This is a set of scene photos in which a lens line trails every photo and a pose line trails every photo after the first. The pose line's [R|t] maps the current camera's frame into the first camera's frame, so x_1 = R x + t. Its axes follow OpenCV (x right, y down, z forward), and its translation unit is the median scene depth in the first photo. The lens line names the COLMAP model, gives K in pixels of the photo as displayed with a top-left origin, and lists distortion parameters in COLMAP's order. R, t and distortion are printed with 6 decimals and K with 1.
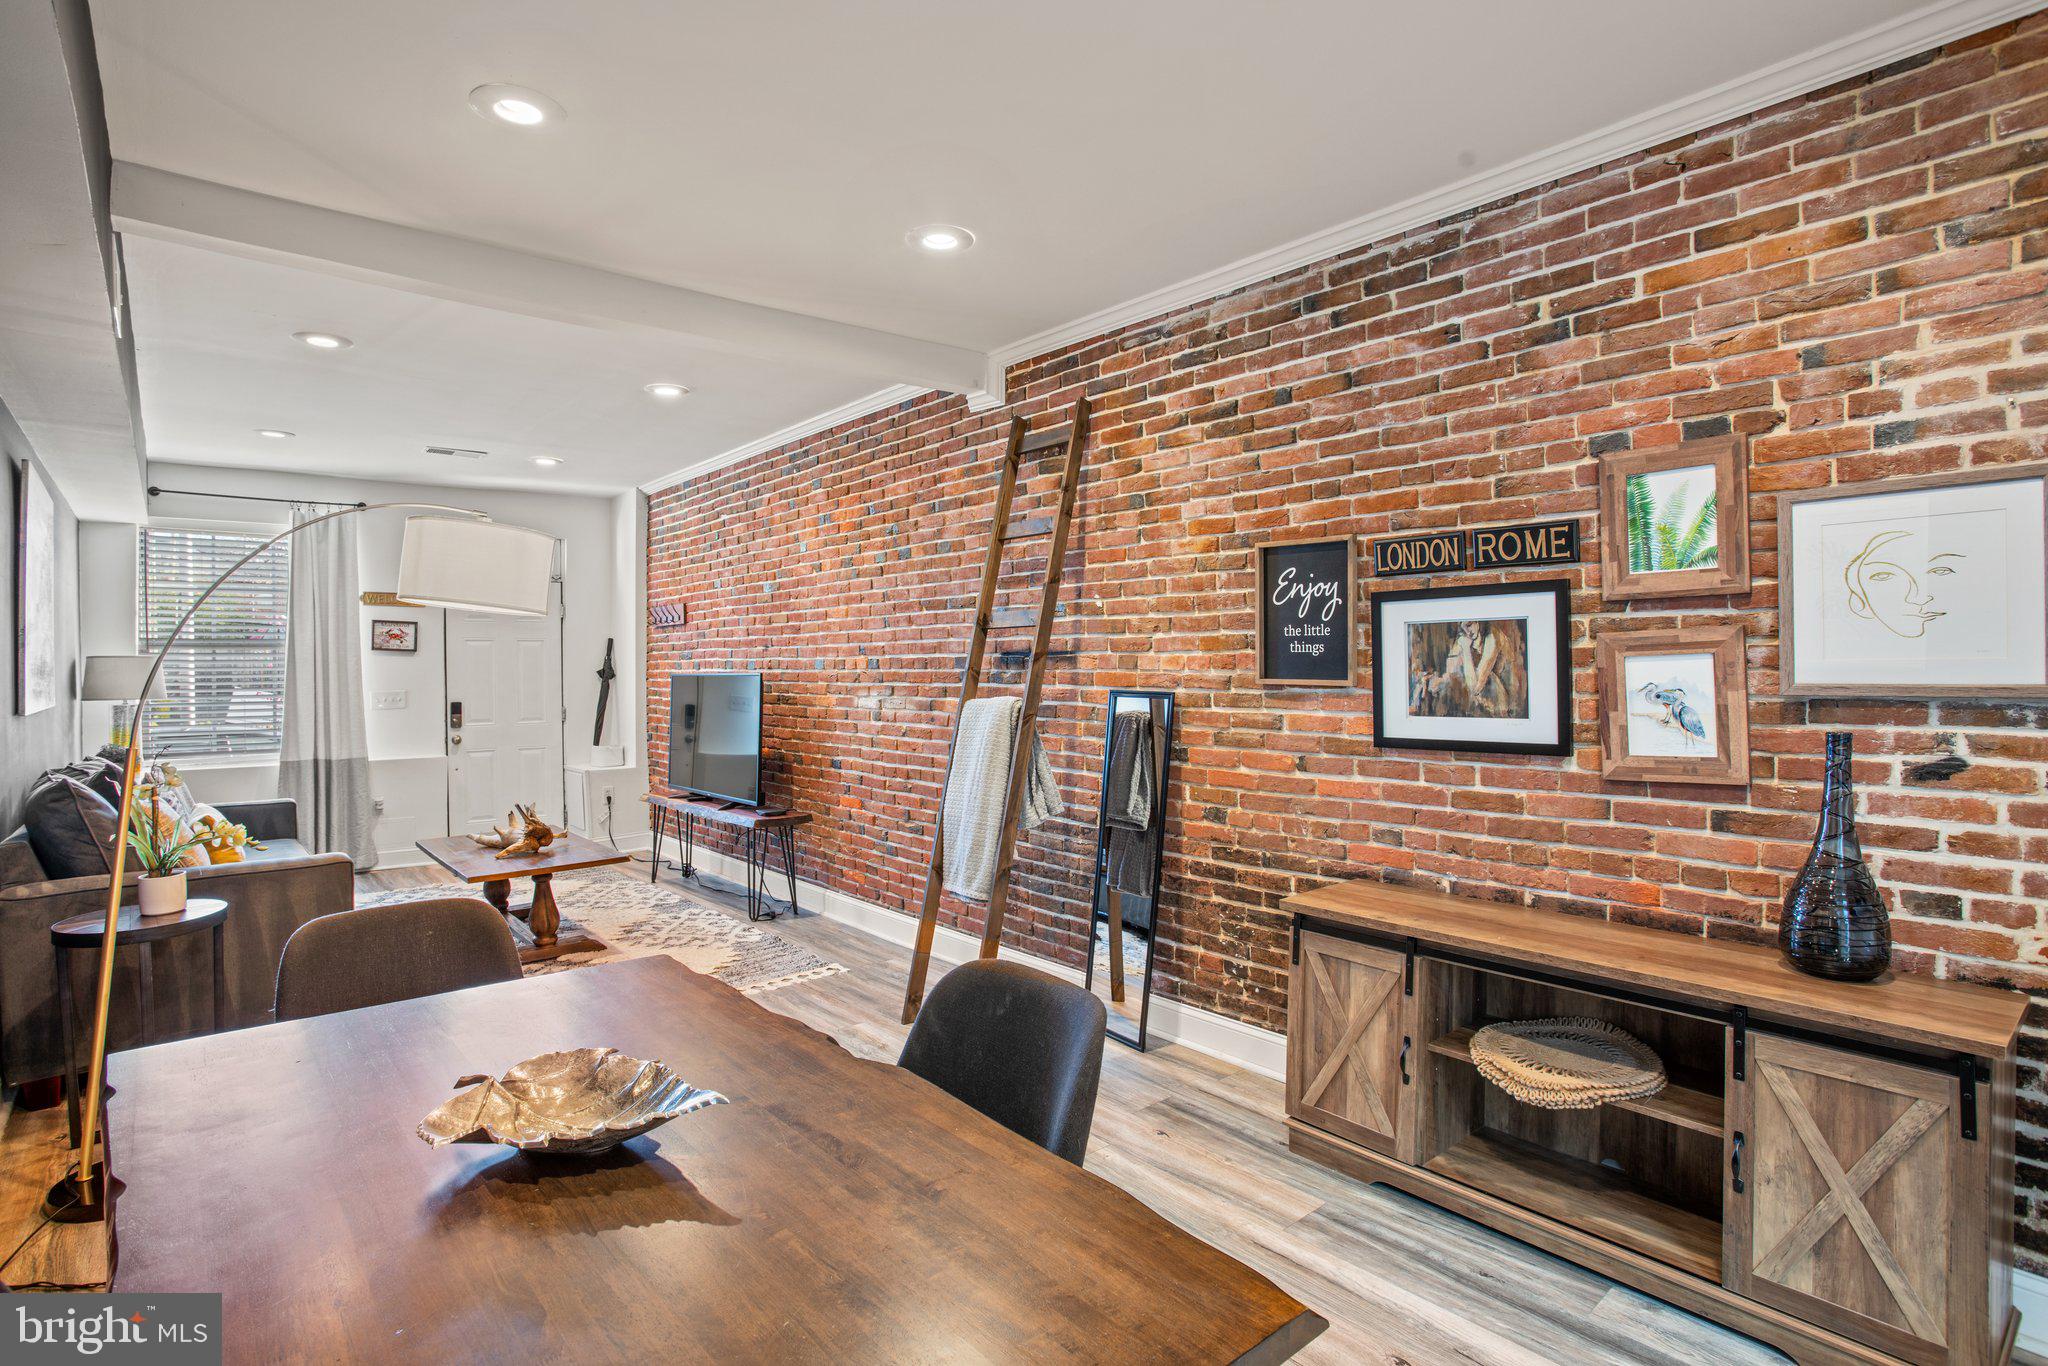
lens RADIAL K [[1033.0, 0, 1012.8], [0, 1033.0, 673.6], [0, 0, 1]] dist [-0.070652, 0.030878]
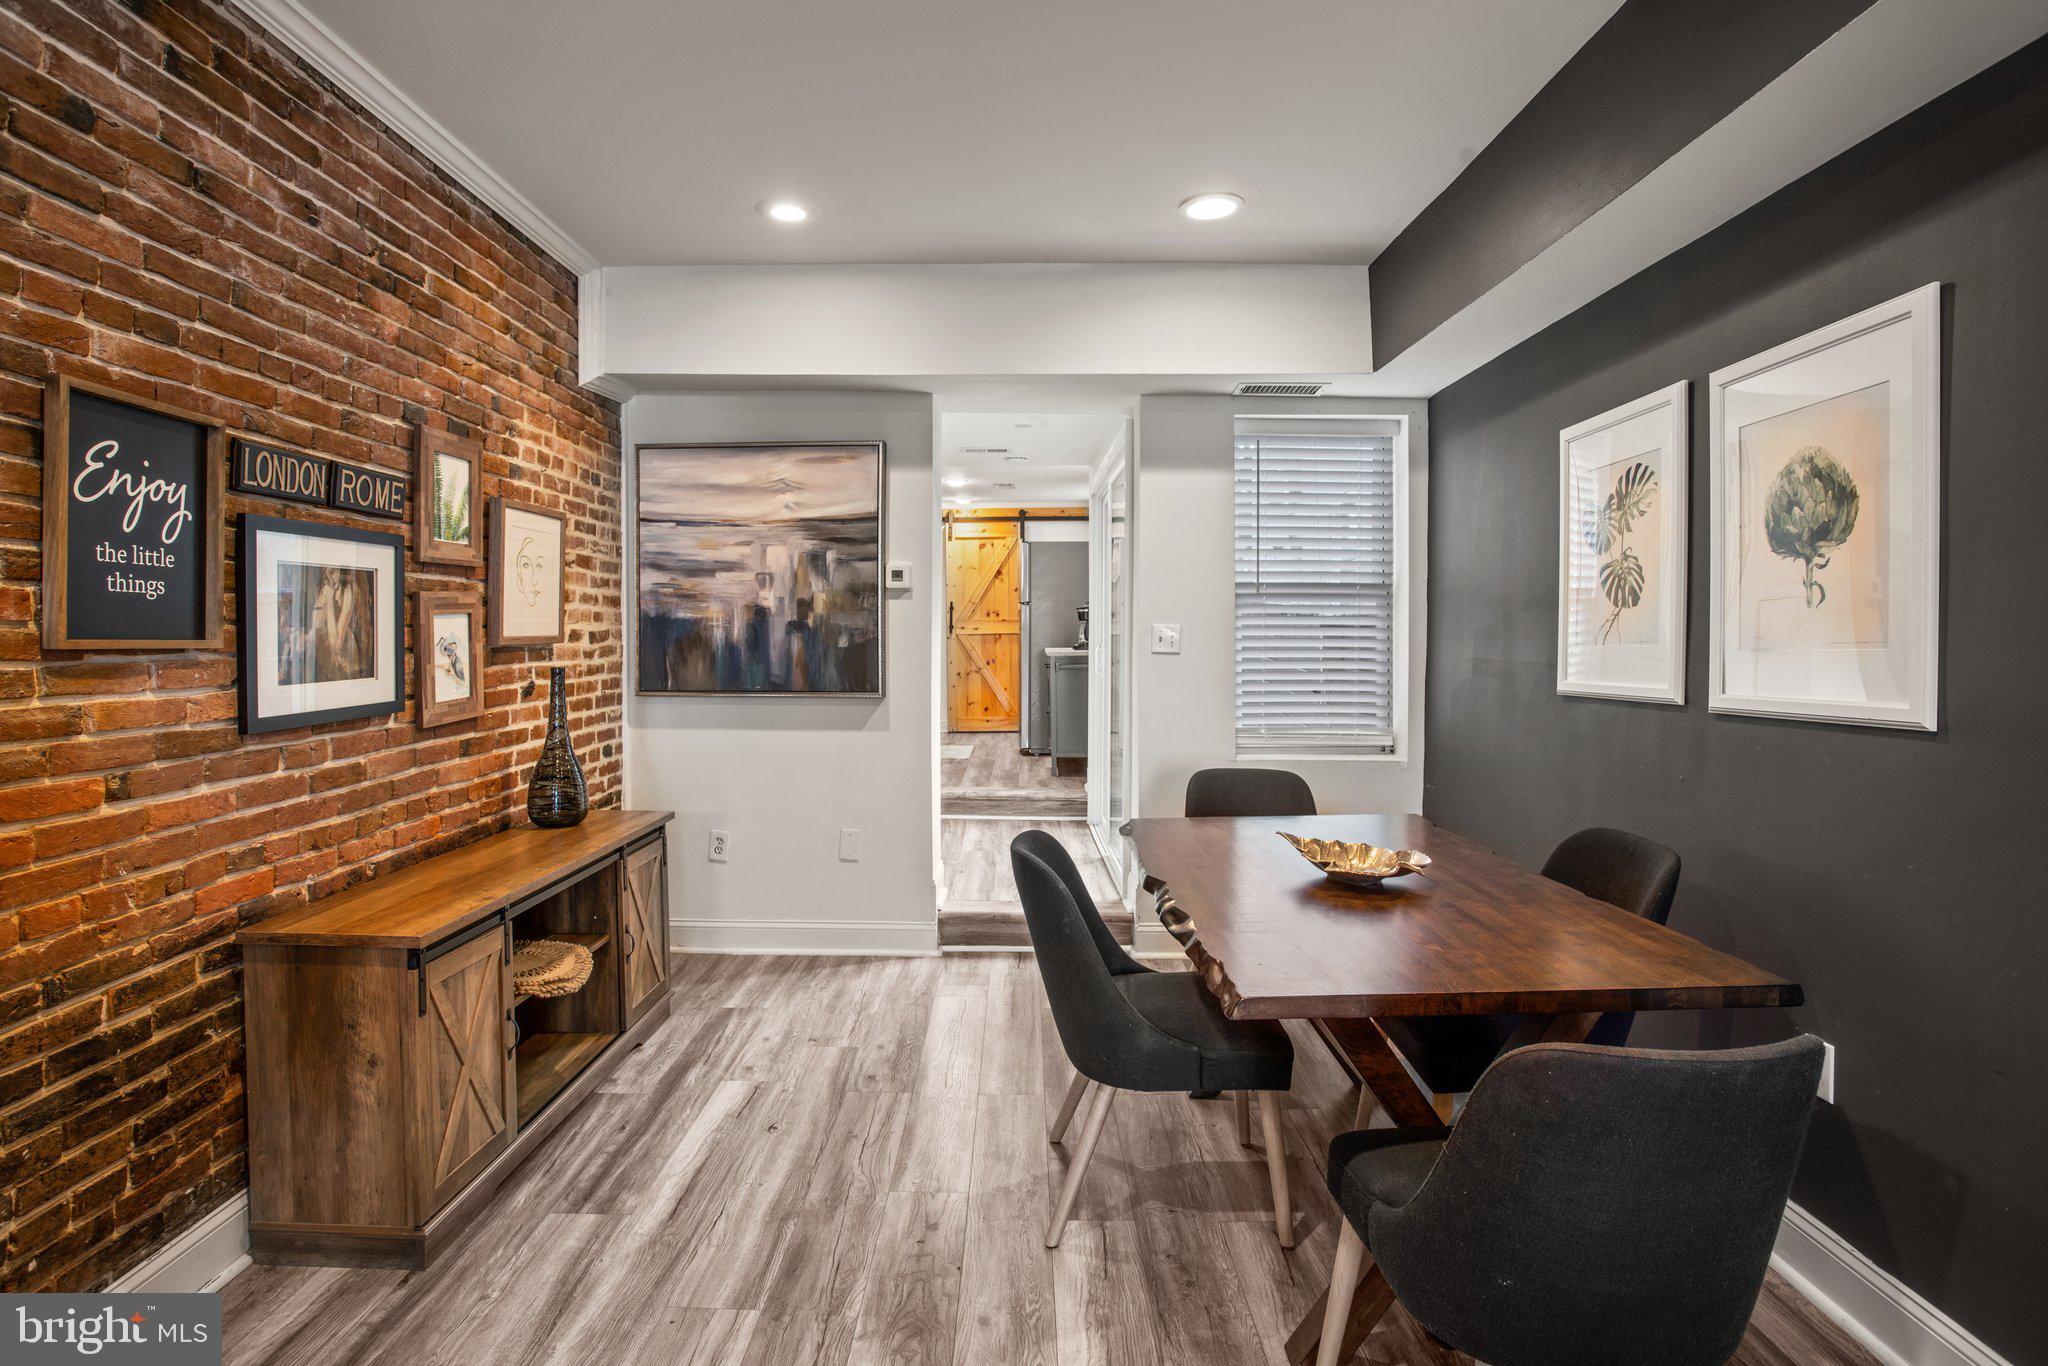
lens RADIAL K [[1033.0, 0, 1014.0], [0, 1033.0, 656.0], [0, 0, 1]] dist [-0.070652, 0.030878]
pose [[-0.761959, -0.009254, 0.647559, -0.433977], [0.009509, 0.999630, 0.025475, 0.004986], [-0.647555, 0.025569, -0.761589, 1.045074]]
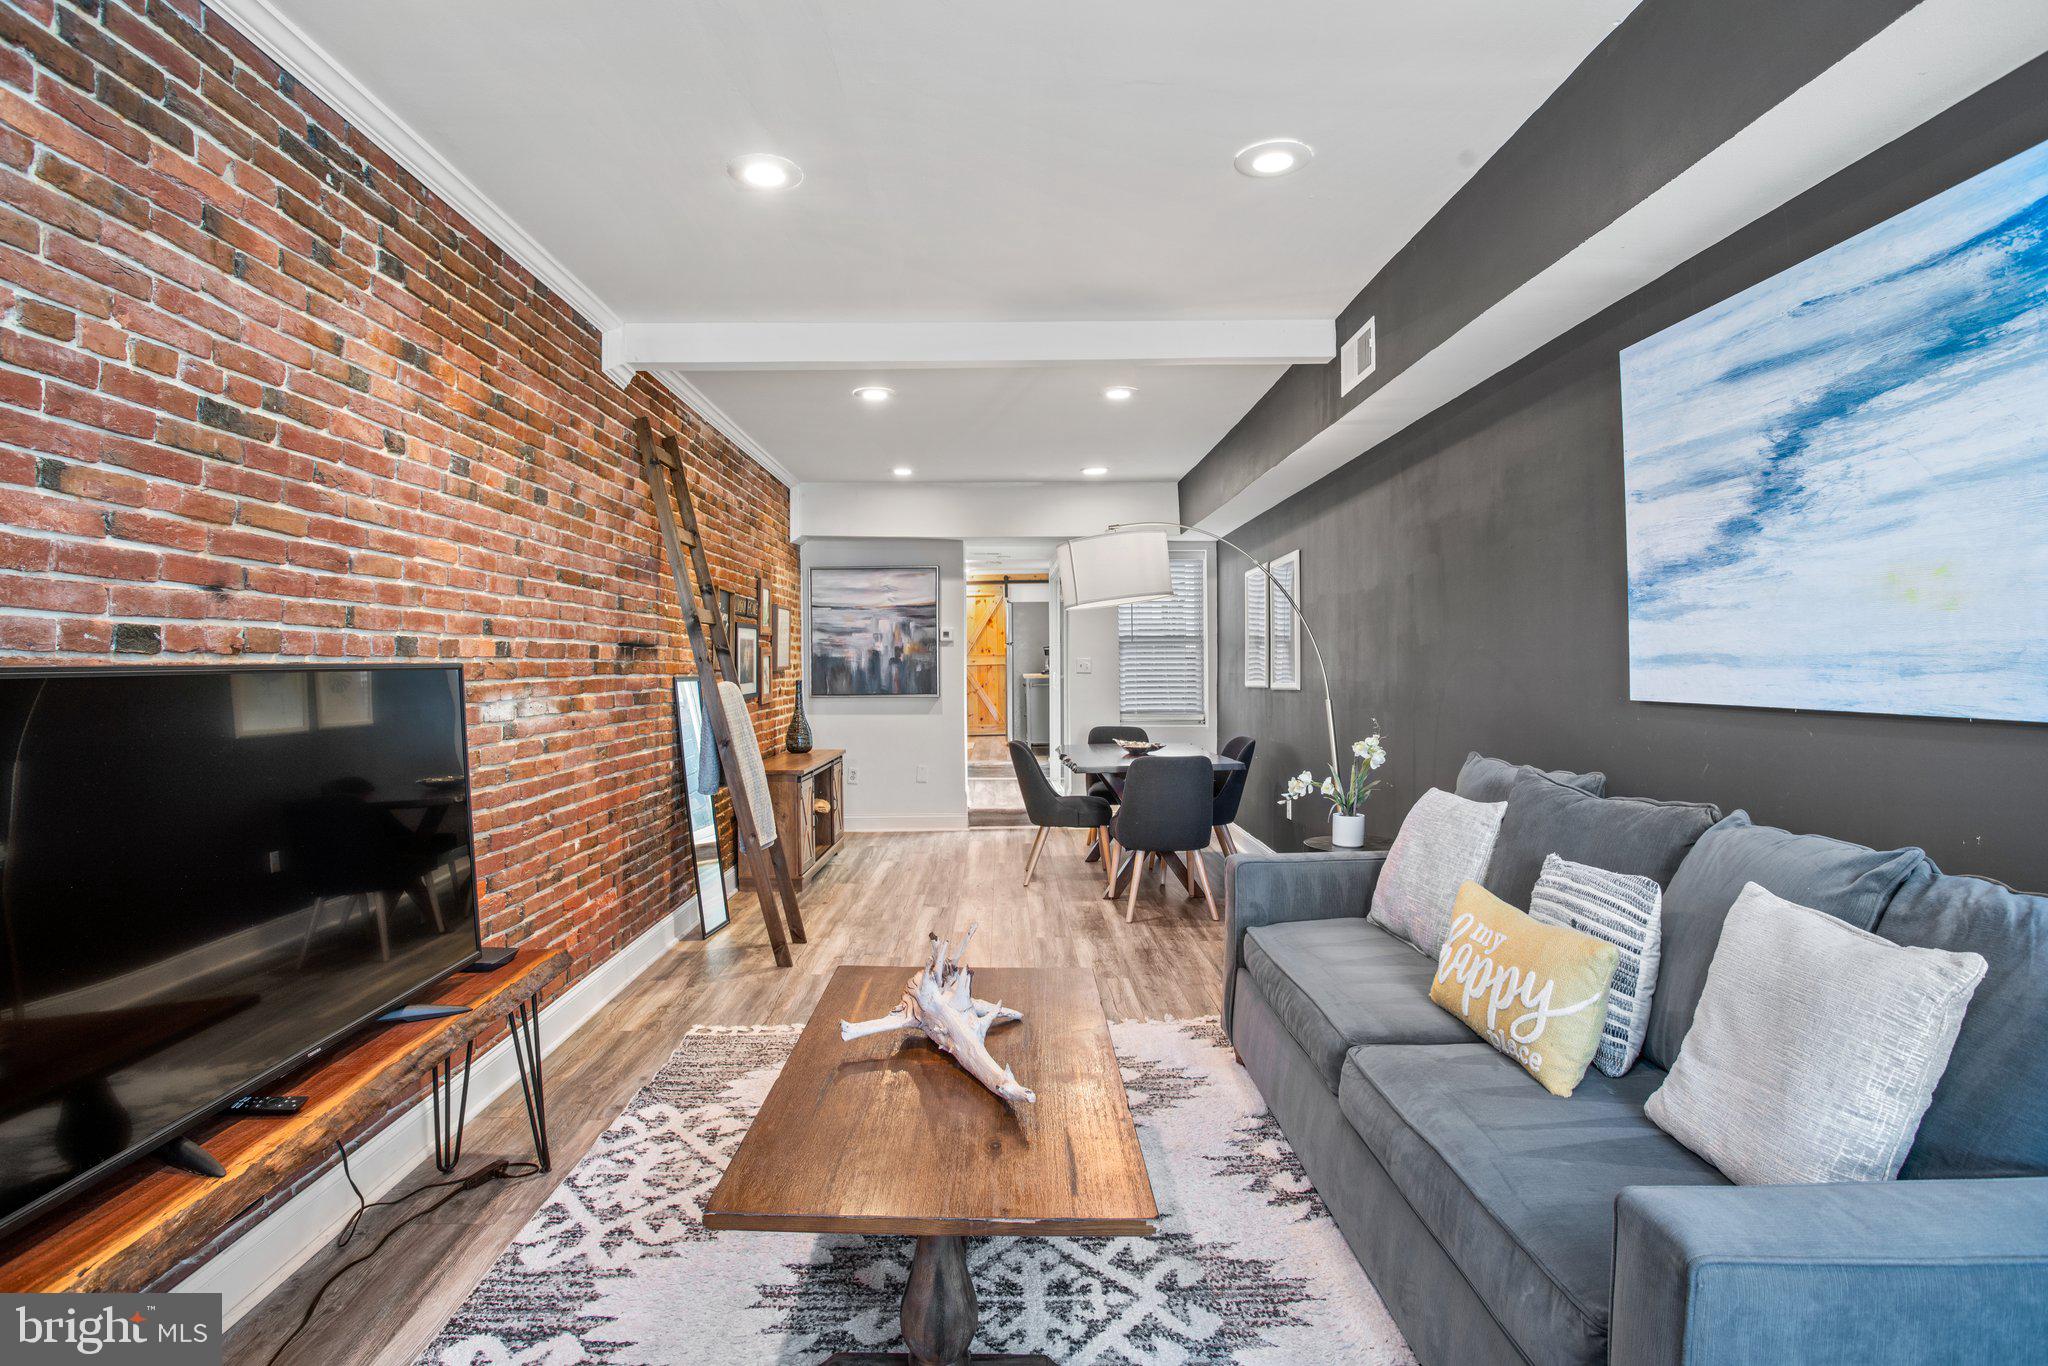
lens RADIAL K [[1033.0, 0, 1011.5], [0, 1033.0, 678.3], [0, 0, 1]] dist [-0.070652, 0.030878]
pose [[-0.773278, 0.004397, 0.634052, -1.156646], [0.018827, 0.999694, 0.016028, 0.005651], [-0.633787, 0.024331, -0.773125, 1.940062]]
